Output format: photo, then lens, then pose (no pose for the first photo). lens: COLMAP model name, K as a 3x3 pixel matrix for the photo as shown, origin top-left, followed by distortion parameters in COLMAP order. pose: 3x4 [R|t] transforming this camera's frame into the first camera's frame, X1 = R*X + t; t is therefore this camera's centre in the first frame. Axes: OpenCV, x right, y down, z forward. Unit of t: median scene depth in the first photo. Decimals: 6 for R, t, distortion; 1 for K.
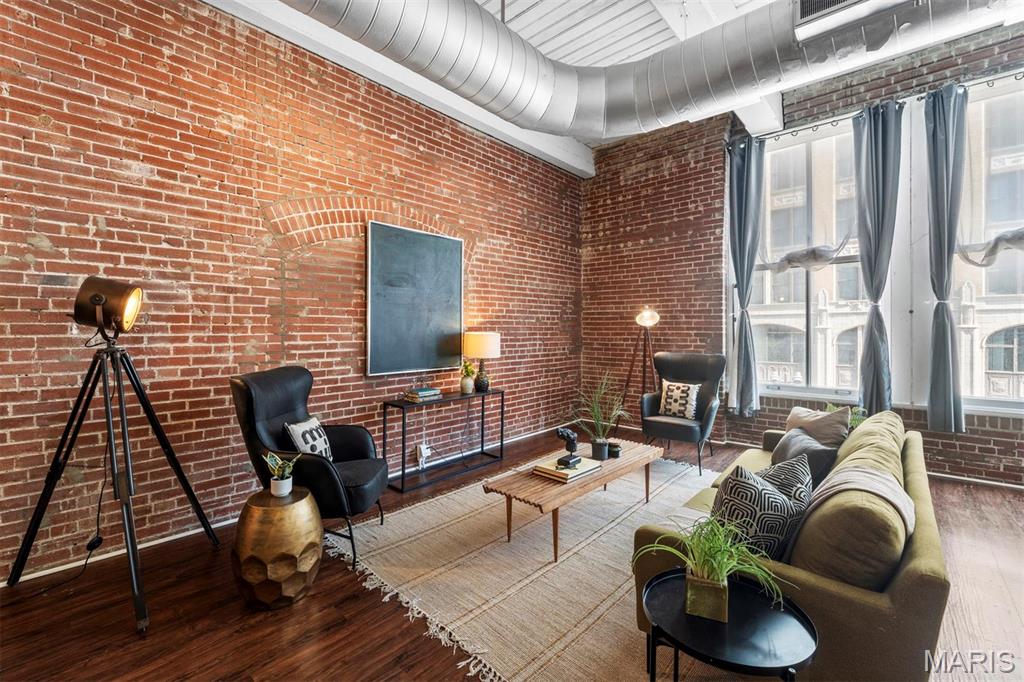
lens RADIAL K [[433.9, 0, 496.6], [0, 433.9, 330.4], [0, 0, 1]] dist [-0.011250, -0.000297]
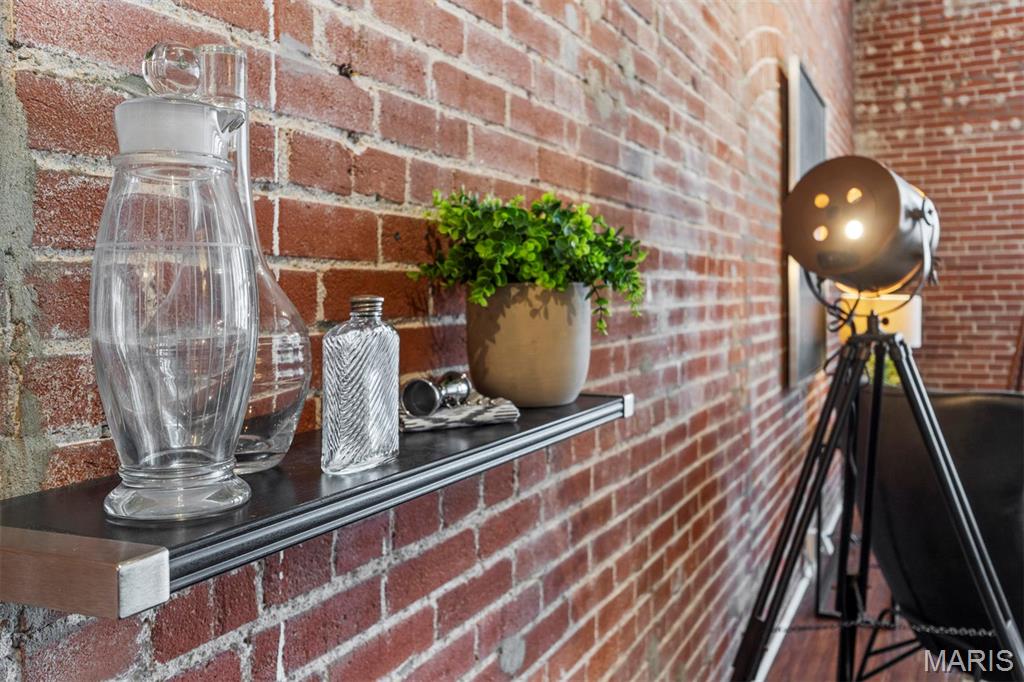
lens RADIAL K [[885.8, 0, 509.1], [0, 885.8, 305.3], [0, 0, 1]] dist [-0.004107, 0.002342]
pose [[0.959698, -0.013168, 0.280724, -0.708156], [0.010972, 0.999896, 0.009393, 0.001951], [-0.280819, -0.005934, 0.959743, 0.146043]]
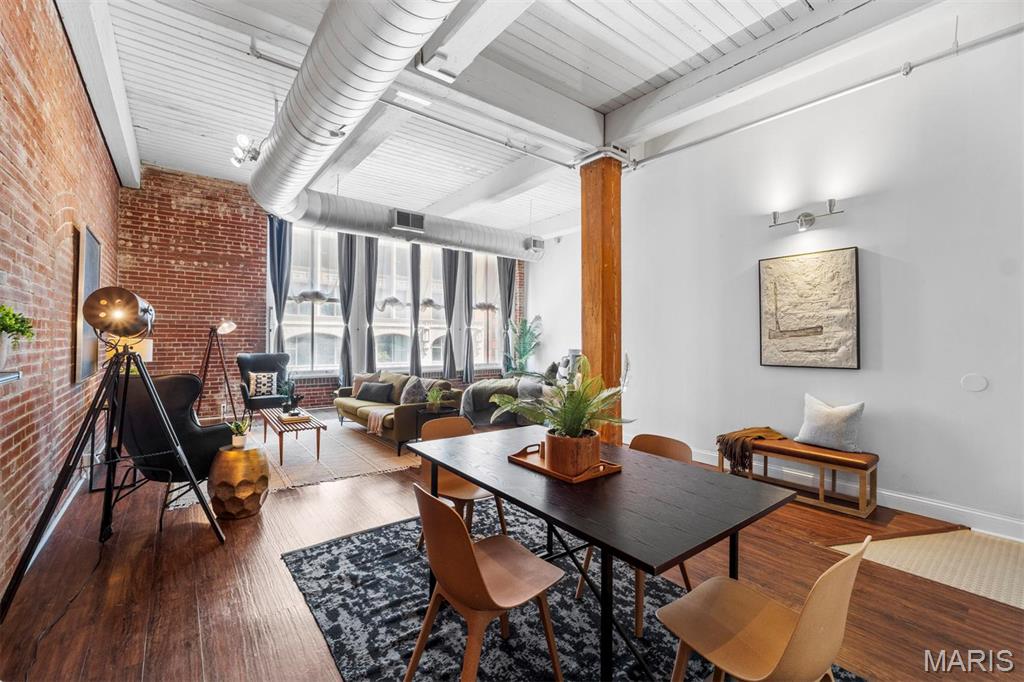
lens RADIAL K [[435.0, 0, 508.5], [0, 435.0, 335.4], [0, 0, 1]] dist [-0.006349, -0.000064]
pose [[0.173415, 0.011240, 0.984785, -0.889961], [-0.007511, 0.999921, -0.010090, 0.001198], [-0.984820, -0.005647, 0.173485, -0.083322]]
